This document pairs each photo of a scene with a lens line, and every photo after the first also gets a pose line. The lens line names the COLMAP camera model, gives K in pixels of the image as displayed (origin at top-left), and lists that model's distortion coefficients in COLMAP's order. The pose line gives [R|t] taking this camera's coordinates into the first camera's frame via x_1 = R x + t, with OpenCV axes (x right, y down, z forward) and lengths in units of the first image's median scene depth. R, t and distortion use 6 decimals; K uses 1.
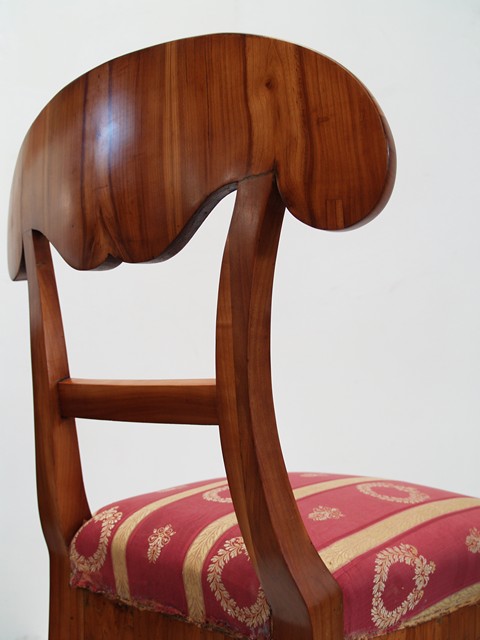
lens RADIAL K [[818.4, 0, 239.9], [0, 818.4, 321.6], [0, 0, 1]] dist [-0.152236, 0.000000]
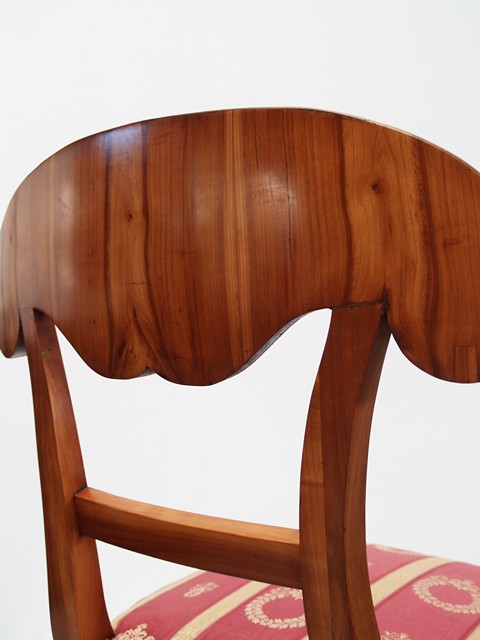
lens RADIAL K [[818.4, 0, 241.2], [0, 818.4, 319.6], [0, 0, 1]] dist [-0.152236, 0.000000]
pose [[0.996519, -0.015004, 0.081999, -0.151392], [0.008598, 0.996922, 0.077921, -0.217996], [-0.082916, -0.076945, 0.993582, 0.217882]]
